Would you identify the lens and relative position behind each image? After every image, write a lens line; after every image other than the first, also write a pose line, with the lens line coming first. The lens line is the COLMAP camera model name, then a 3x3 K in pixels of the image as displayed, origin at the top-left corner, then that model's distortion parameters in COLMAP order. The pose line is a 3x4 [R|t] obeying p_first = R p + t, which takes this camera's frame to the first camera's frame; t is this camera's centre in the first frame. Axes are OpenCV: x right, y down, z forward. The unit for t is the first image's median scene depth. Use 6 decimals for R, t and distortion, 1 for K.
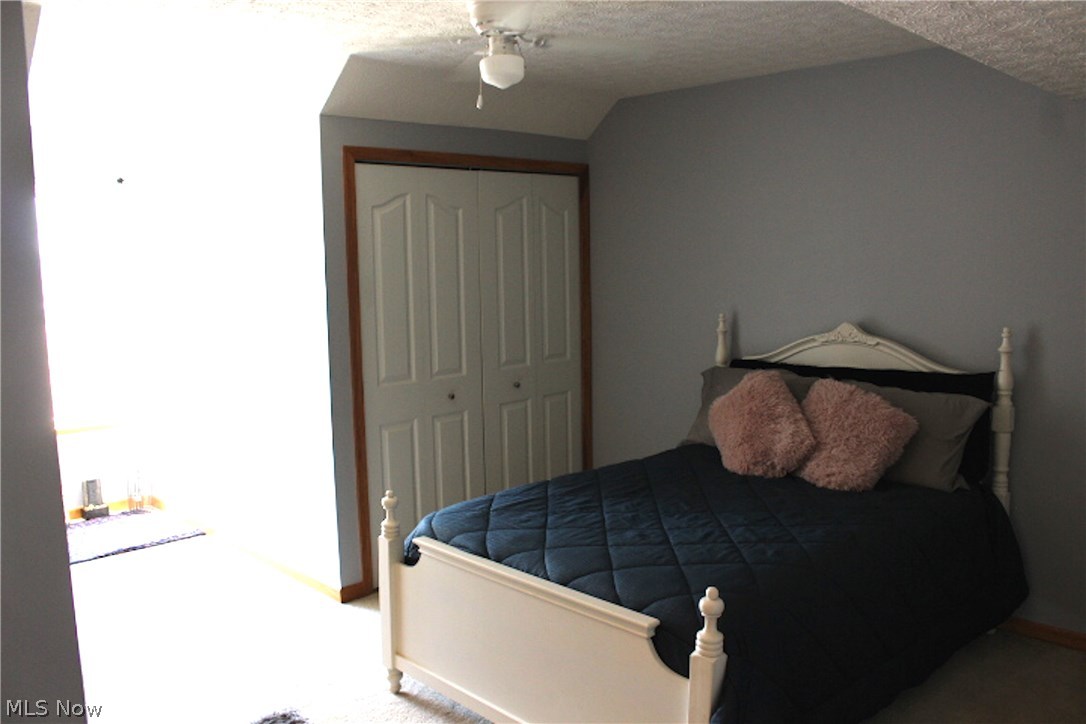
lens RADIAL K [[889.2, 0, 532.9], [0, 889.2, 364.6], [0, 0, 1]] dist [-0.105057, 0.007698]
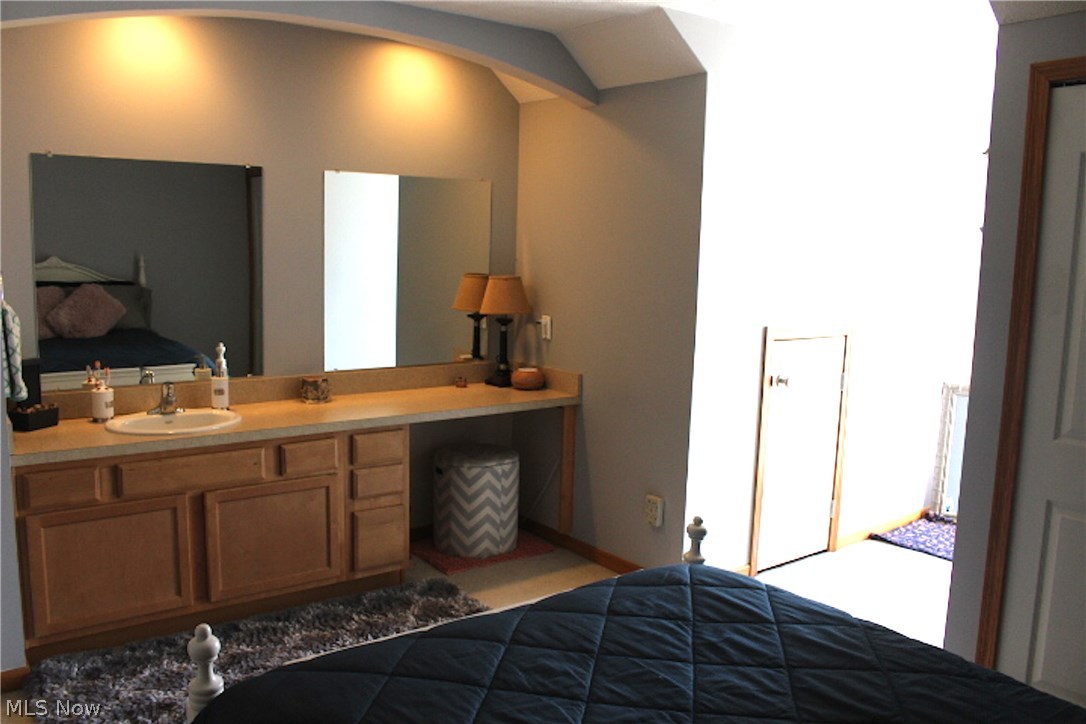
lens RADIAL K [[889.2, 0, 532.9], [0, 889.2, 364.6], [0, 0, 1]] dist [-0.105057, 0.007698]
pose [[-0.128392, 0.147399, -0.980709, 0.612109], [-0.141123, 0.976114, 0.165183, -0.099835], [0.981631, 0.159608, -0.104524, 0.909158]]
